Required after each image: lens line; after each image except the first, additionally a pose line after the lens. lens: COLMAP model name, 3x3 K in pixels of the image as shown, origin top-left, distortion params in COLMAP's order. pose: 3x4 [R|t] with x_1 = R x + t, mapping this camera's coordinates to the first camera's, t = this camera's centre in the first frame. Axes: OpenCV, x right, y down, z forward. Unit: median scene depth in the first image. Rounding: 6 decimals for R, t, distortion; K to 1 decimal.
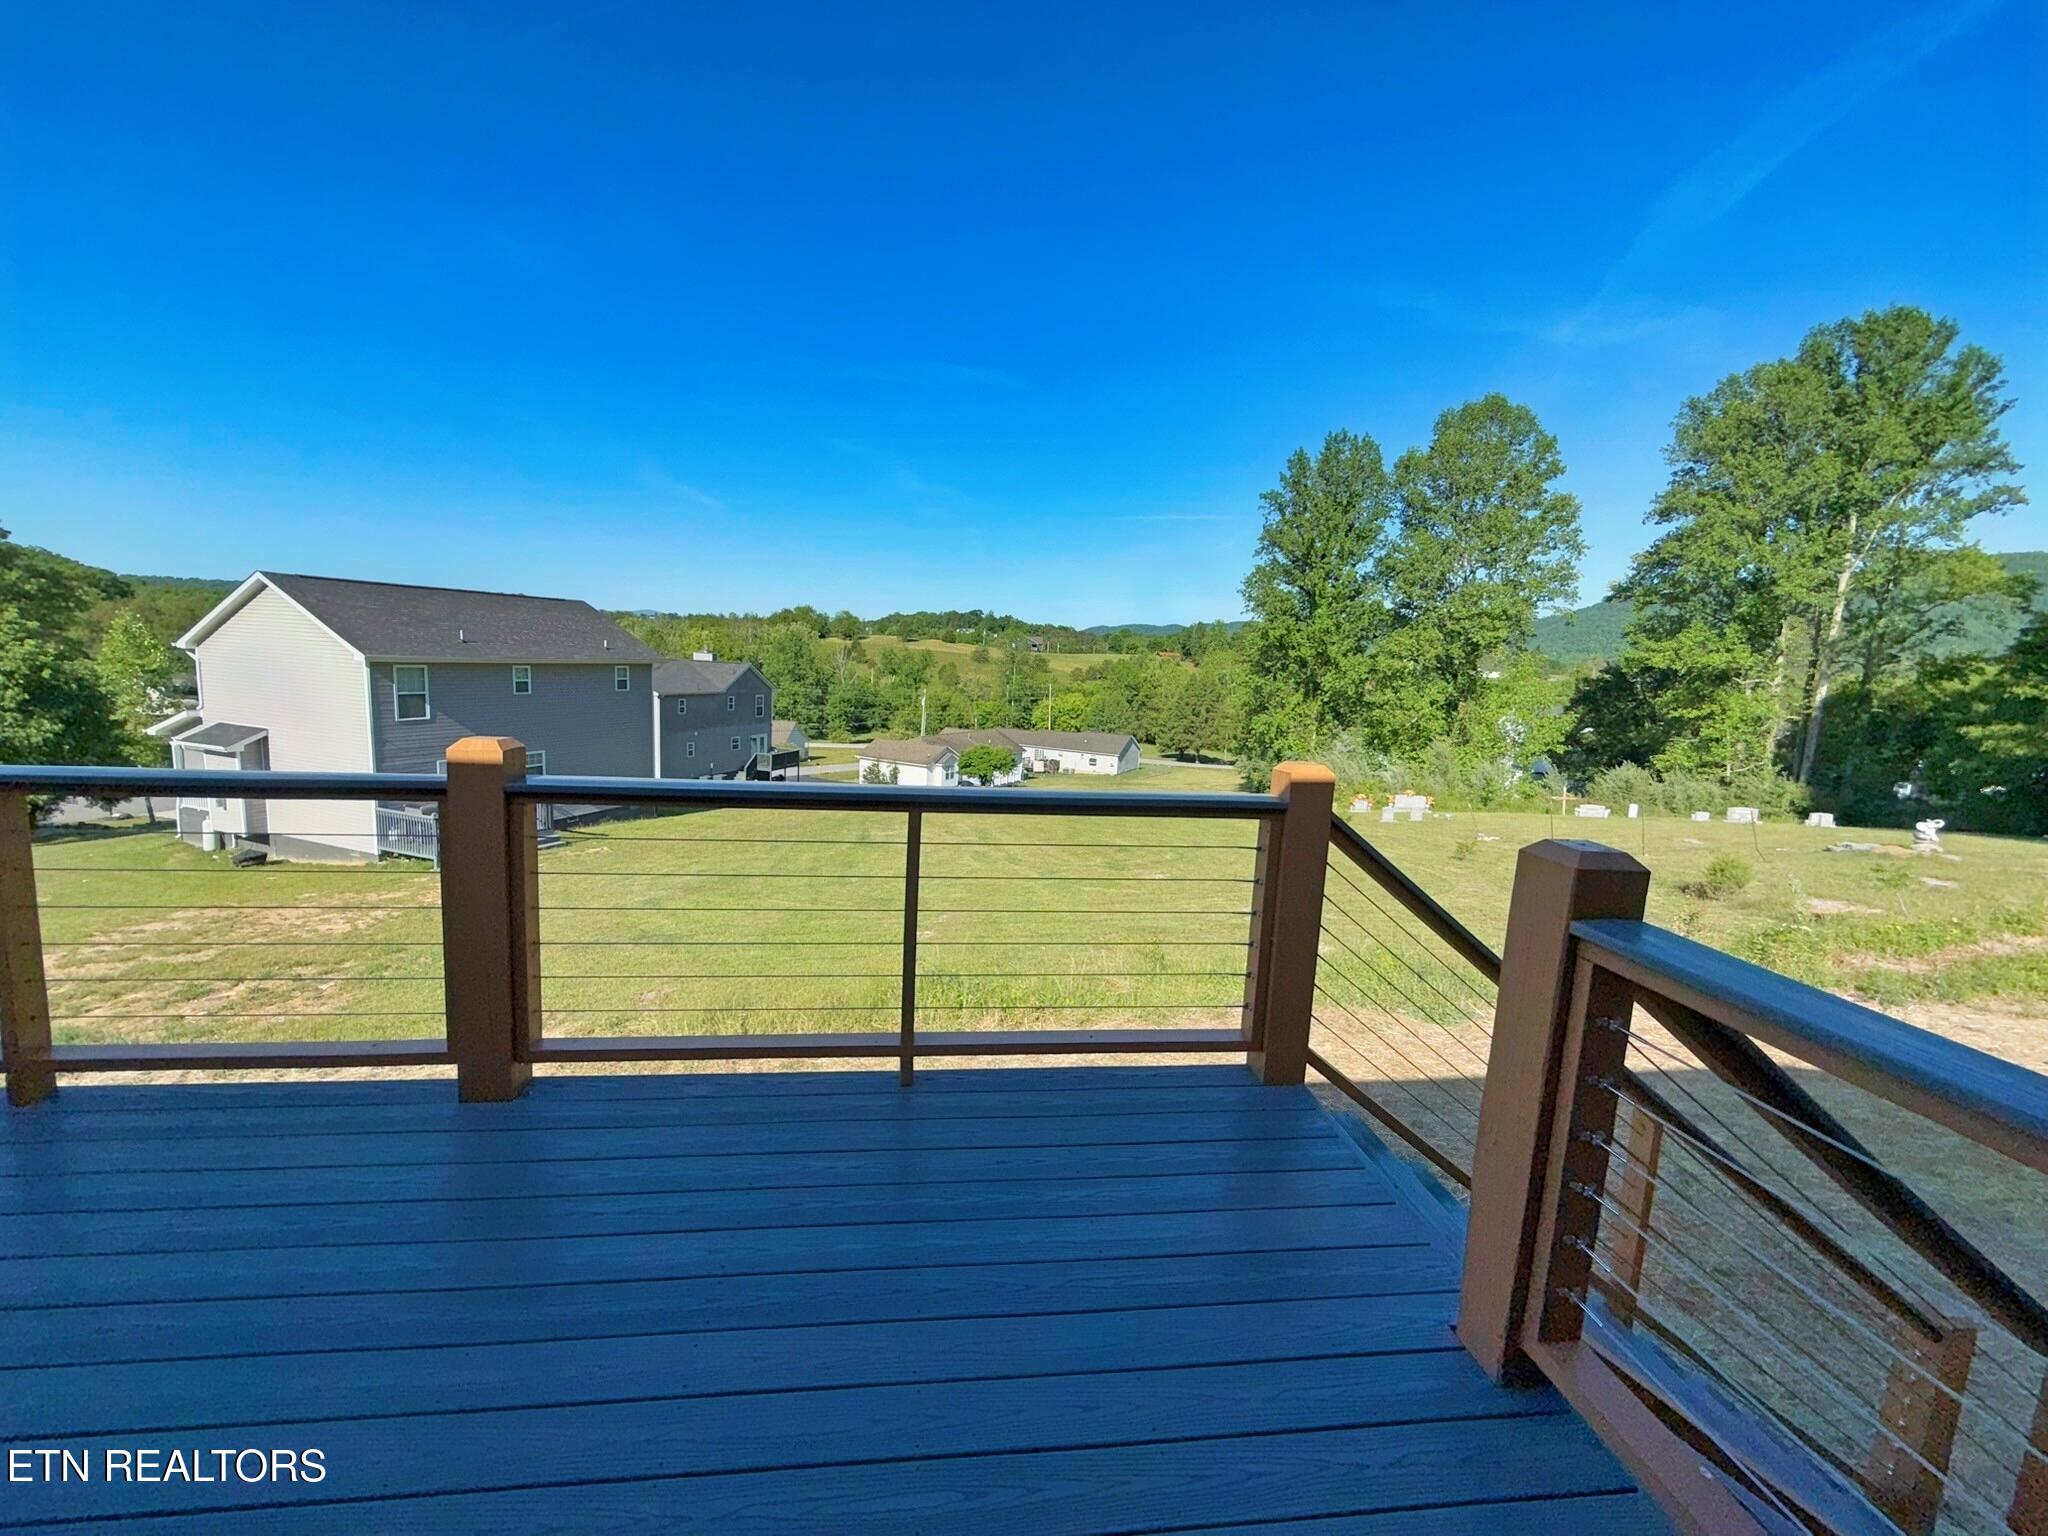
lens RADIAL K [[826.2, 0, 1024.0], [0, 826.2, 768.0], [0, 0, 1]] dist [0.001857, 0.000431]
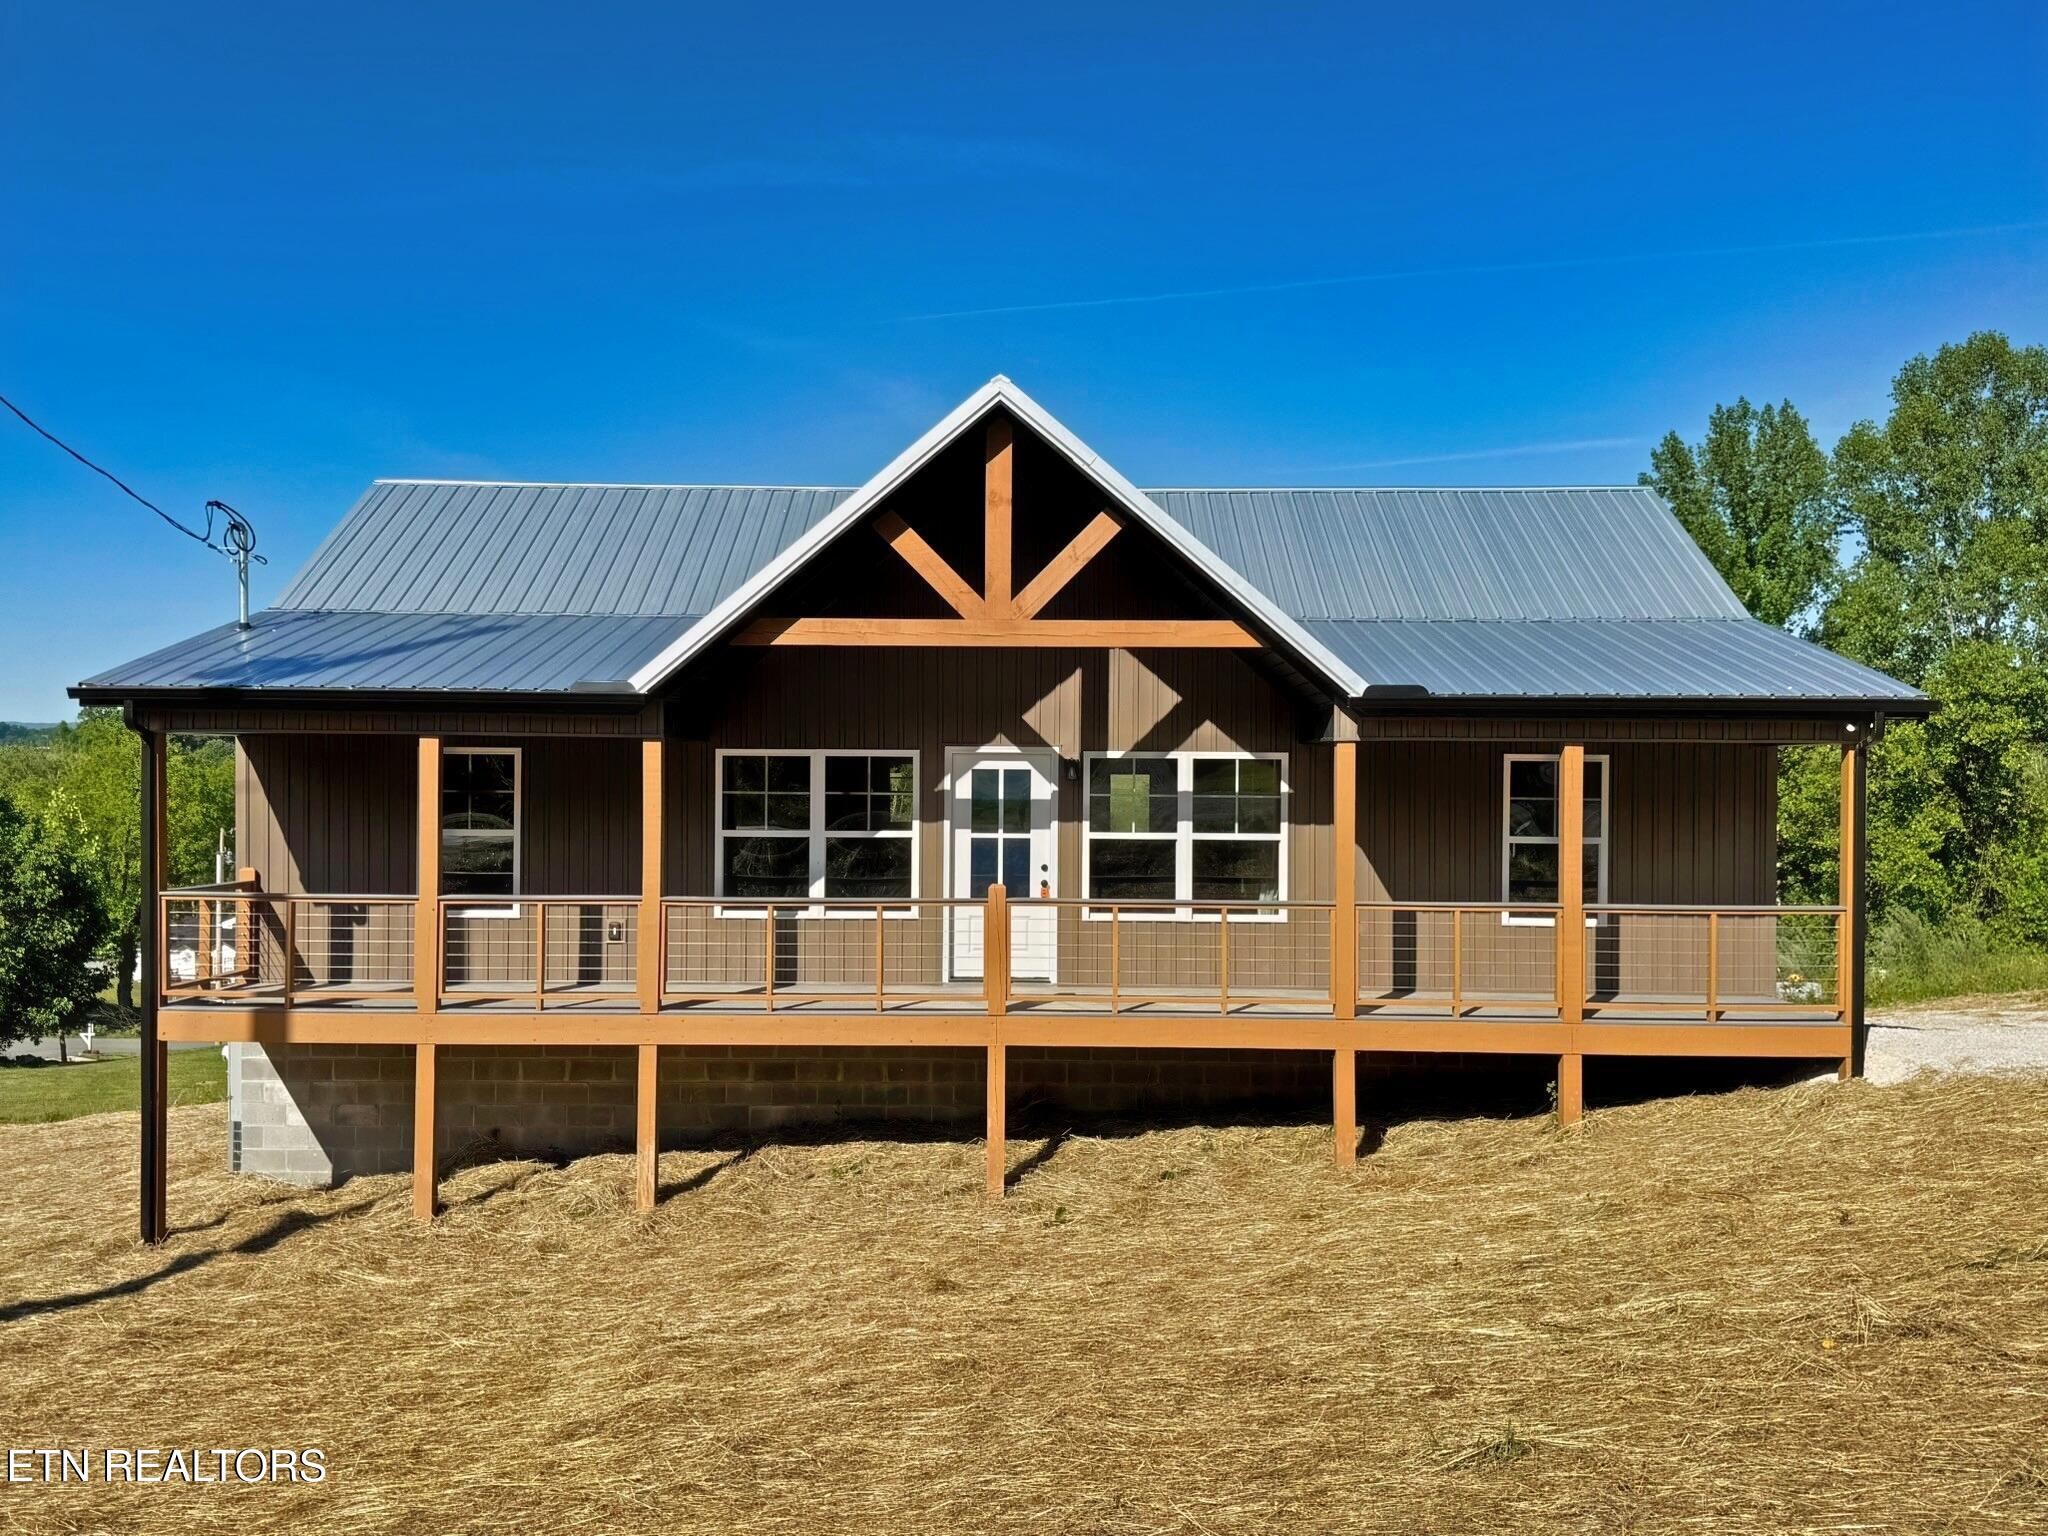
lens RADIAL K [[1910.1, 0, 1024.0], [0, 1910.1, 768.0], [0, 0, 1]] dist [-0.155832, -0.001103]
pose [[0.991096, -0.037507, -0.127755, 0.028369], [0.020354, 0.990905, -0.133014, 0.027790], [0.131582, 0.129229, 0.982846, -0.369618]]
